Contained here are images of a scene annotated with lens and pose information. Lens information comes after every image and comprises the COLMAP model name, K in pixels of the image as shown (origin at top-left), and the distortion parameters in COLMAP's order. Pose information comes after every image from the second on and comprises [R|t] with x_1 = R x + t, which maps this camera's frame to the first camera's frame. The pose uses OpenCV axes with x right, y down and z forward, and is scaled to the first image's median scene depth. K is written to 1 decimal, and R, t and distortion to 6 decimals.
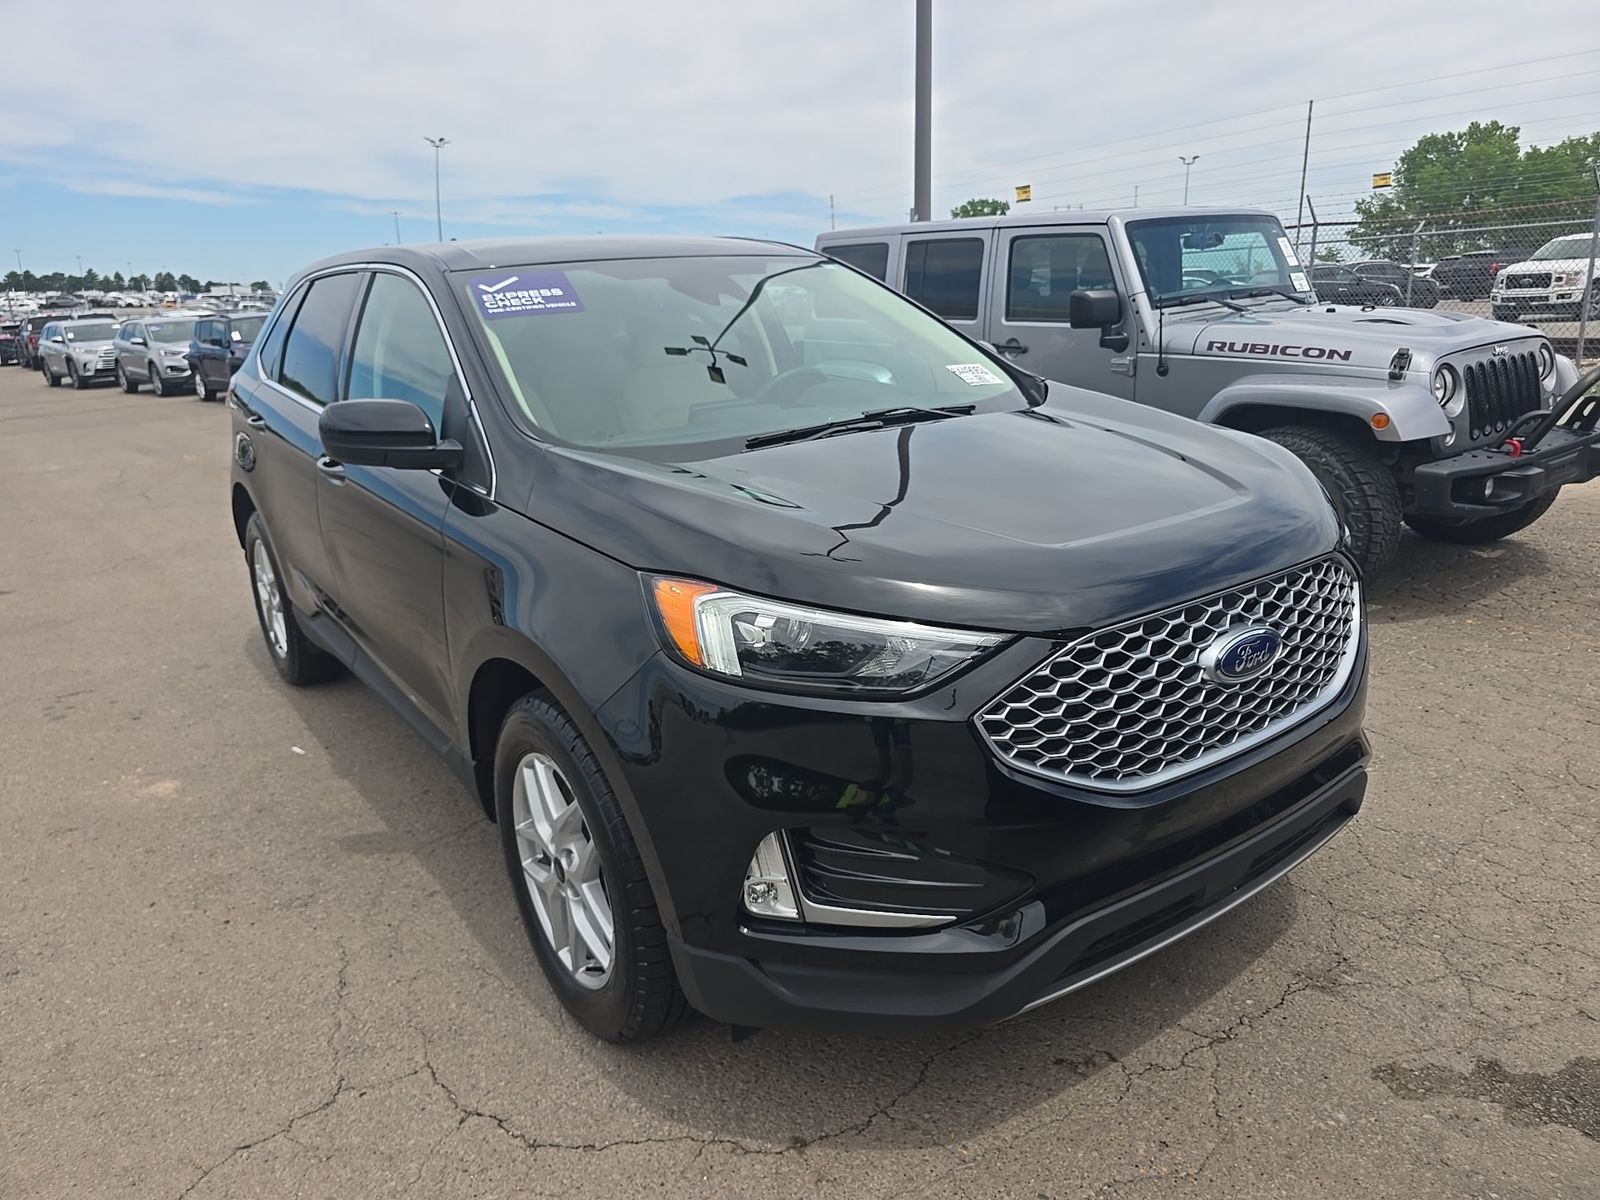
lens RADIAL K [[1097.9, 0, 799.3], [0, 1097.9, 605.4], [0, 0, 1]] dist [0.029529, -0.023964]
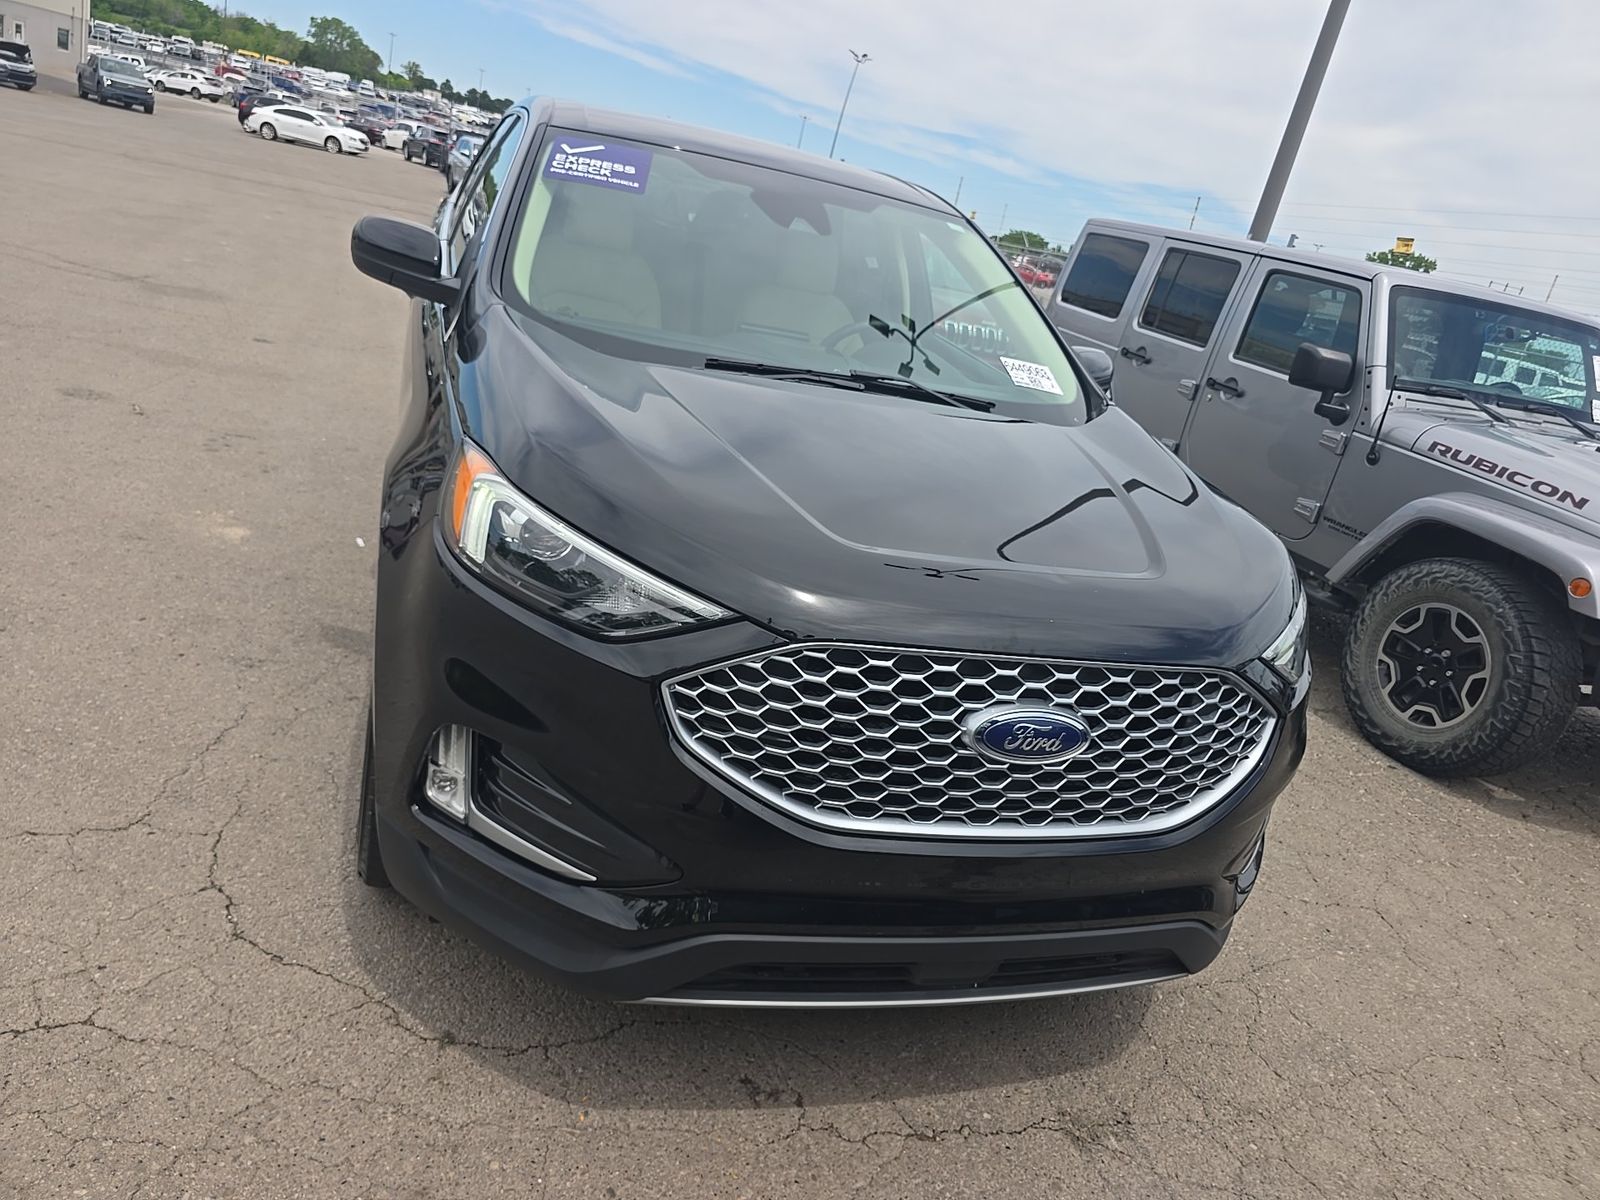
lens RADIAL K [[1097.9, 0, 799.2], [0, 1097.9, 605.5], [0, 0, 1]] dist [0.029529, -0.023964]
pose [[0.916990, 0.331975, -0.221181, 0.318349], [-0.323466, 0.943283, 0.074742, -0.046934], [0.233449, 0.003007, 0.972364, 0.091197]]
